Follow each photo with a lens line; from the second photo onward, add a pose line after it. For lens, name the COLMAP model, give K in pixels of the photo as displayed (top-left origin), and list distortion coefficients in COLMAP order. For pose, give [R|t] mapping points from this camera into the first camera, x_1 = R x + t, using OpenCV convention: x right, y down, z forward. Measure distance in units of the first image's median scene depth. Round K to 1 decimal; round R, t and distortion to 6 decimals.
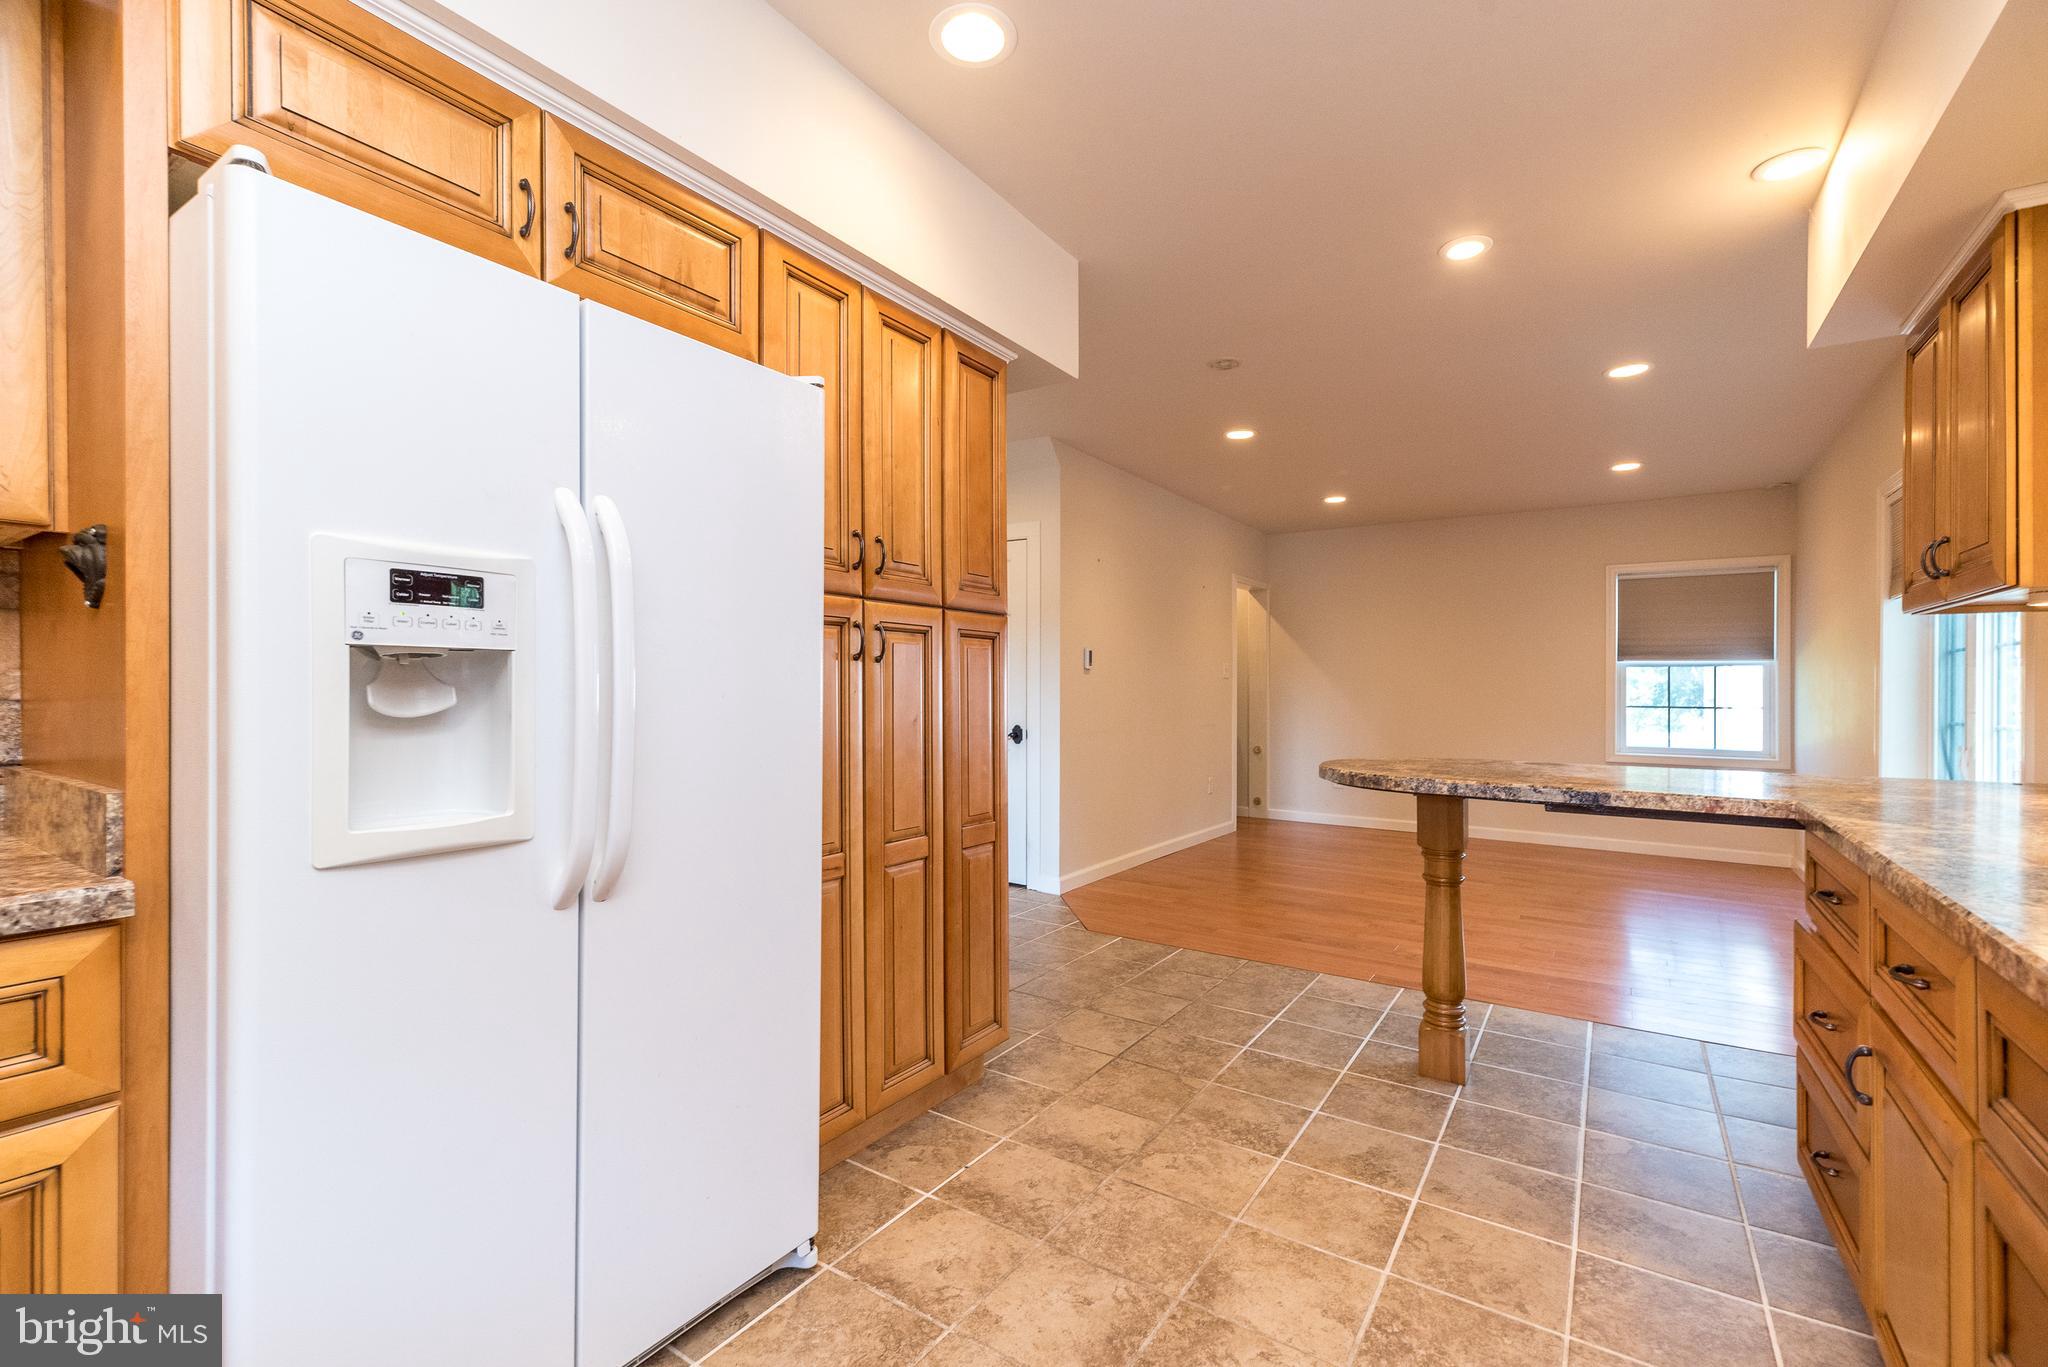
lens RADIAL K [[892.9, 0, 1019.9], [0, 892.9, 697.2], [0, 0, 1]] dist [0.003559, 0.000902]
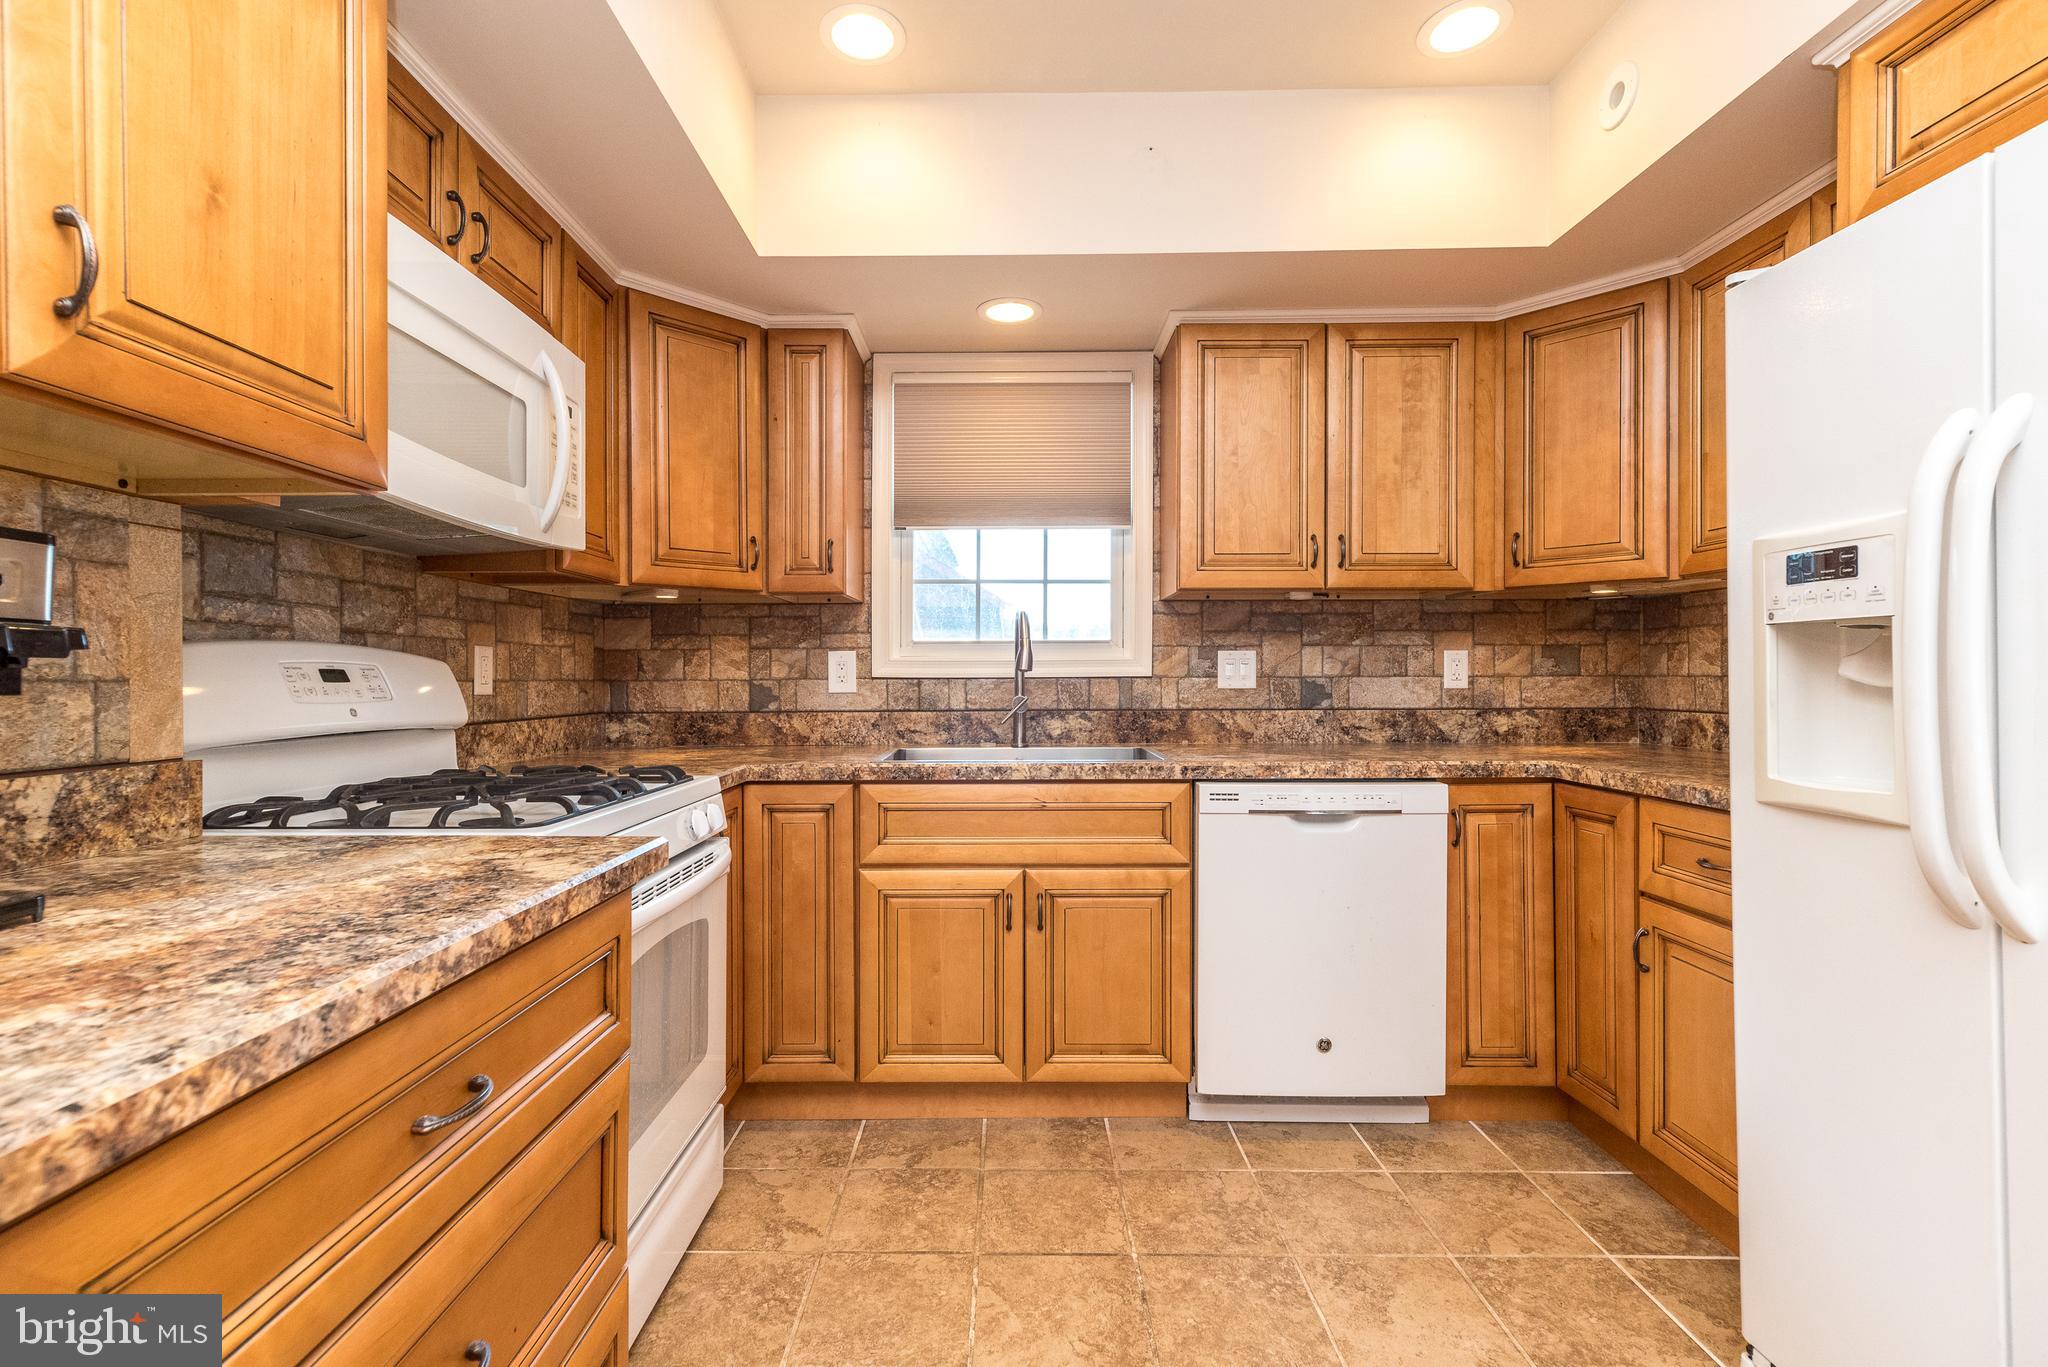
lens RADIAL K [[892.9, 0, 1005.9], [0, 892.9, 673.8], [0, 0, 1]] dist [0.003559, 0.000902]
pose [[-0.827852, -0.004440, -0.560929, 0.380836], [-0.007613, 0.999966, 0.003319, 0.006006], [0.560895, 0.007018, -0.827857, 0.679379]]
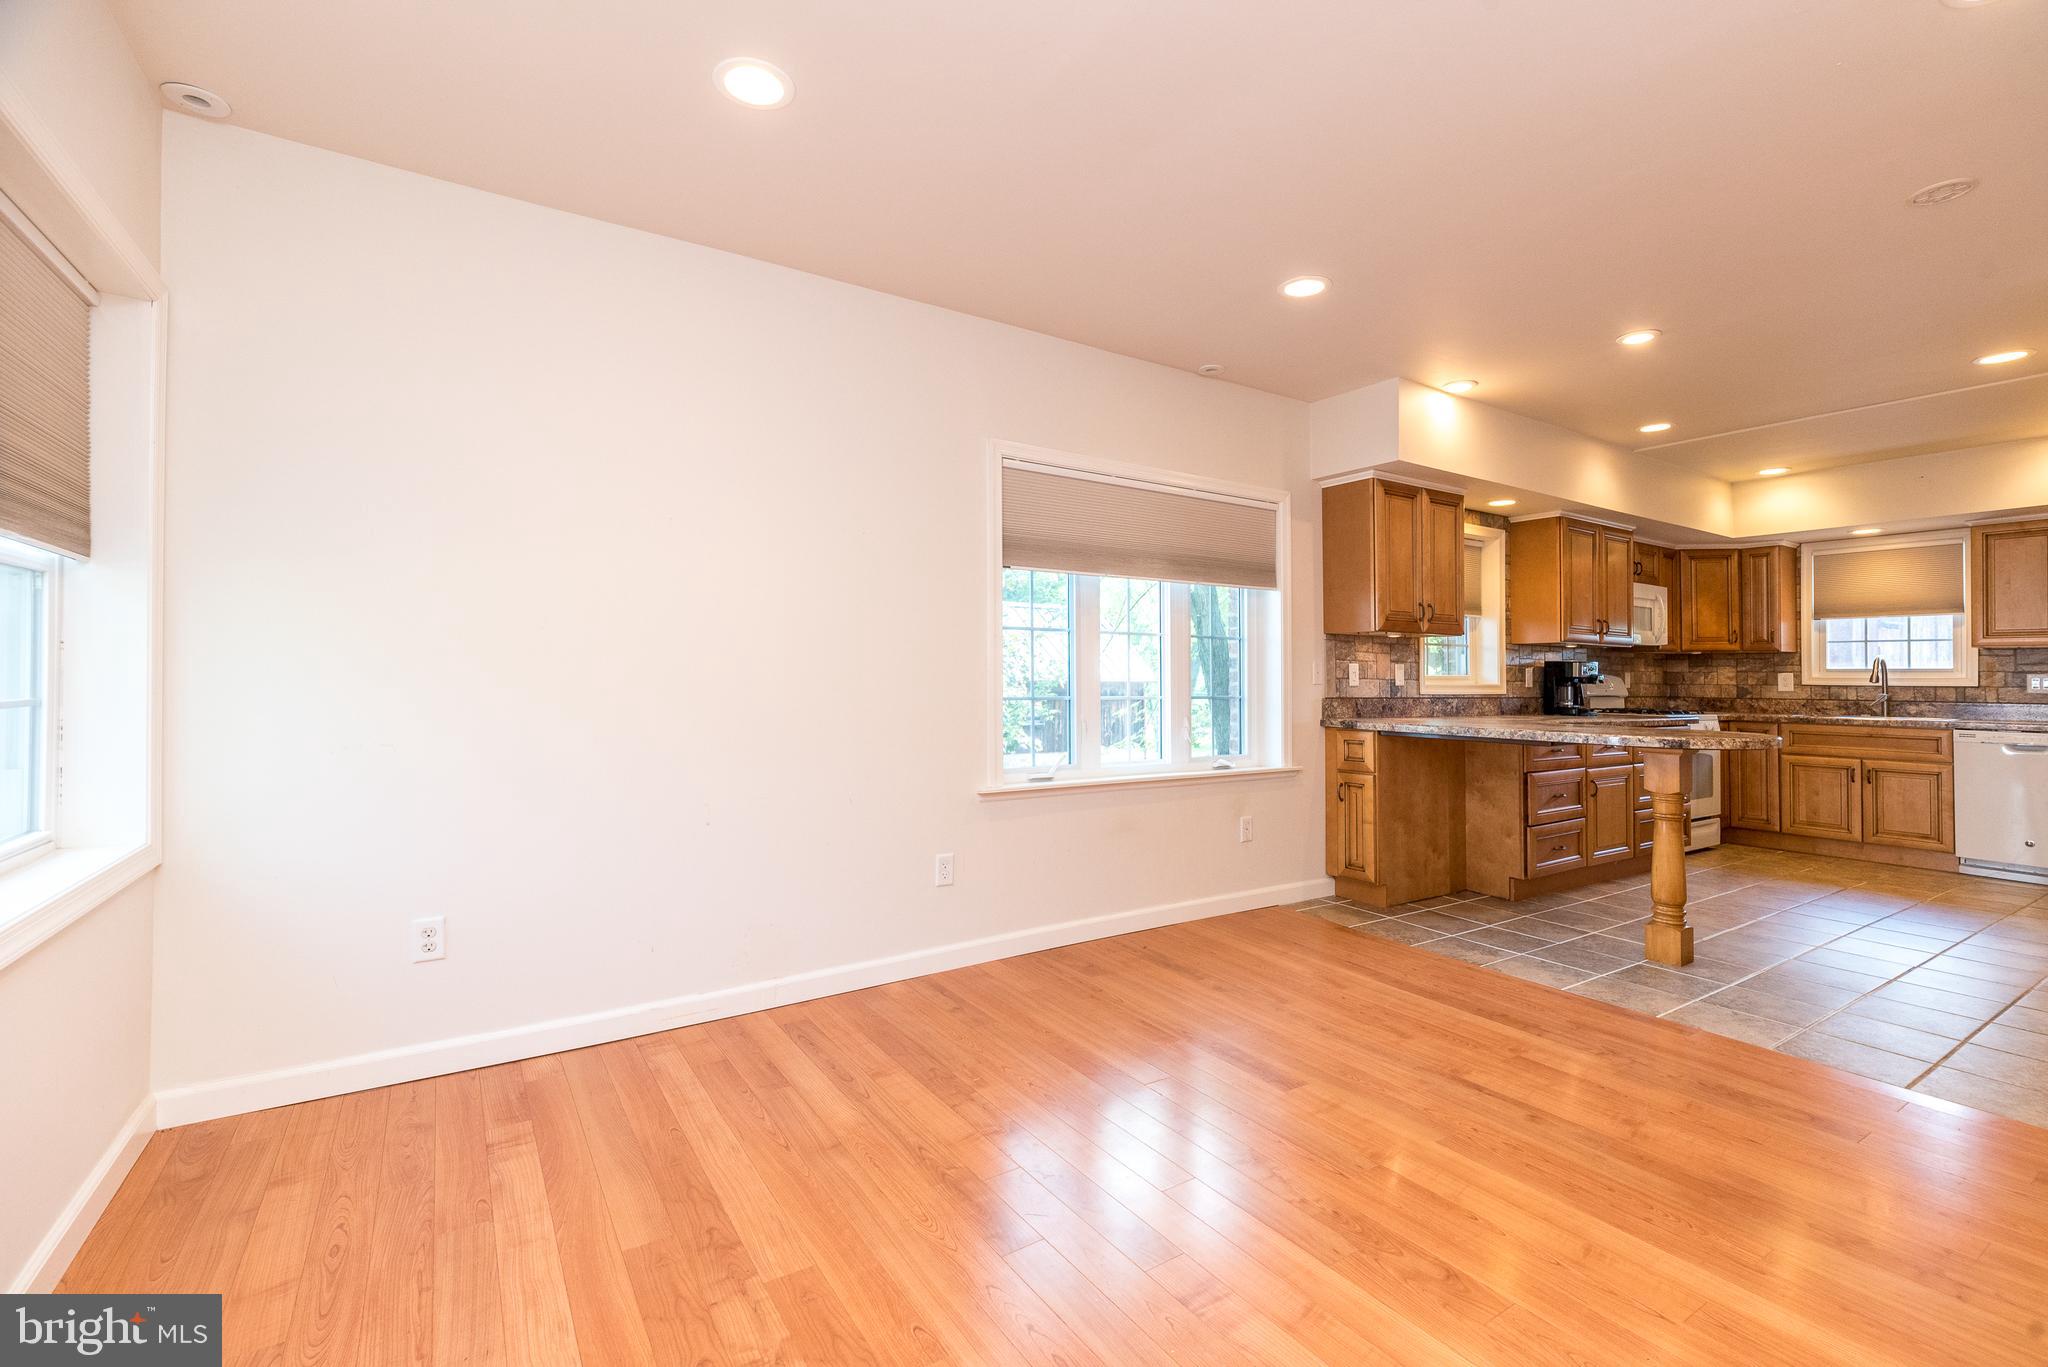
lens RADIAL K [[892.9, 0, 1009.4], [0, 892.9, 652.7], [0, 0, 1]] dist [0.003559, 0.000902]
pose [[-0.914967, -0.005258, 0.403495, 0.950671], [-0.011653, 0.999842, -0.013394, -0.015822], [-0.403361, -0.016957, -0.914884, 2.985080]]
